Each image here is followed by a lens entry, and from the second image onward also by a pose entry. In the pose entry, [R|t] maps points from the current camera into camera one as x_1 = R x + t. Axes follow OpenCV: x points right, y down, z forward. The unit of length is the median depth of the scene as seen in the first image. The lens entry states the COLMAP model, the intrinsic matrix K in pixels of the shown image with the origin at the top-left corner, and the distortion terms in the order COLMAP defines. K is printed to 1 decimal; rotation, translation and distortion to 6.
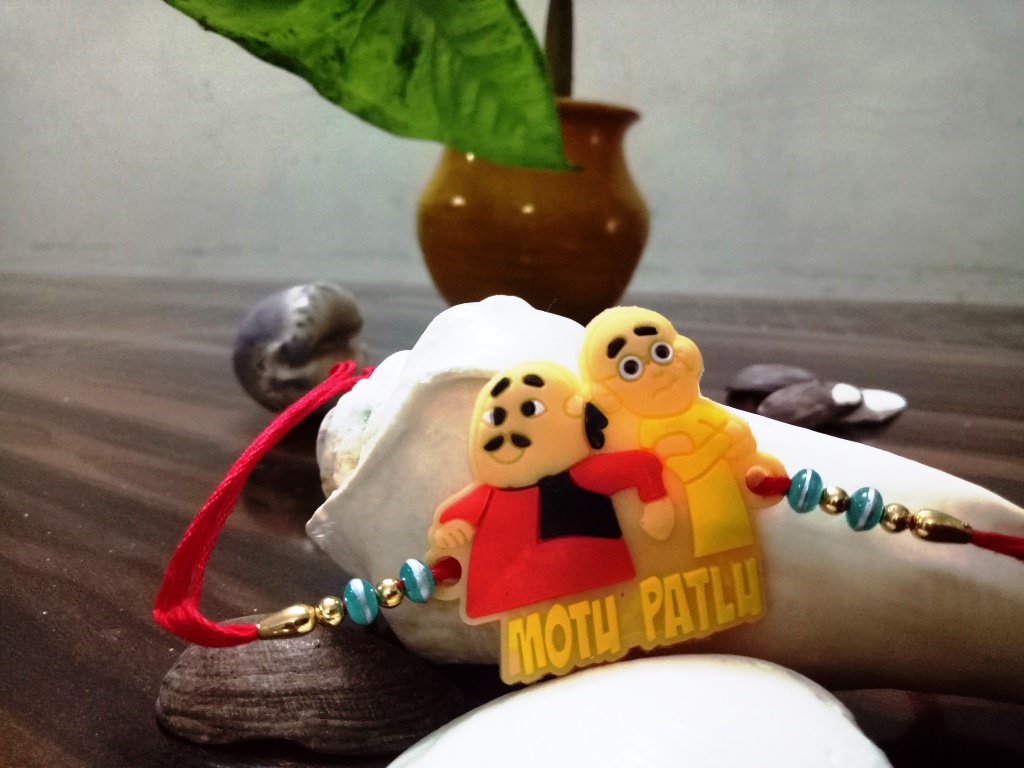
lens RADIAL K [[802.1, 0, 509.2], [0, 802.1, 366.5], [0, 0, 1]] dist [-0.009123, -0.078533]
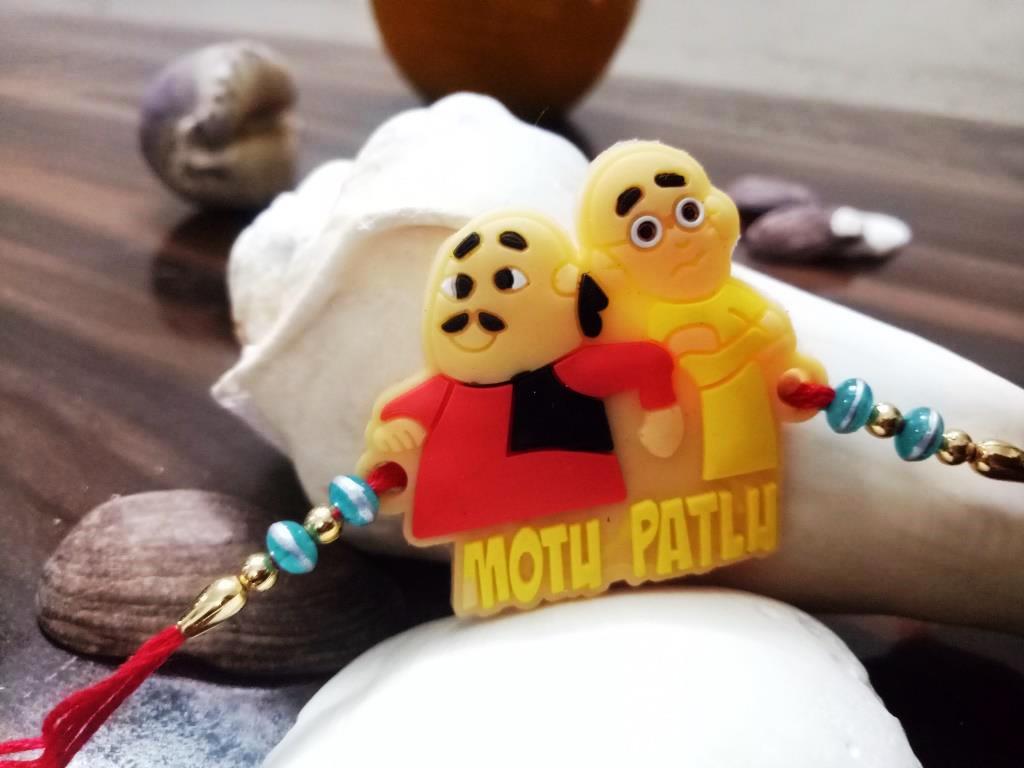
lens RADIAL K [[802.1, 0, 509.2], [0, 802.1, 366.5], [0, 0, 1]] dist [-0.009123, -0.078533]
pose [[0.996407, 0.043242, 0.072822, -0.022088], [-0.061869, 0.958824, 0.277178, -0.076369], [-0.057838, -0.280688, 0.958055, 0.270070]]
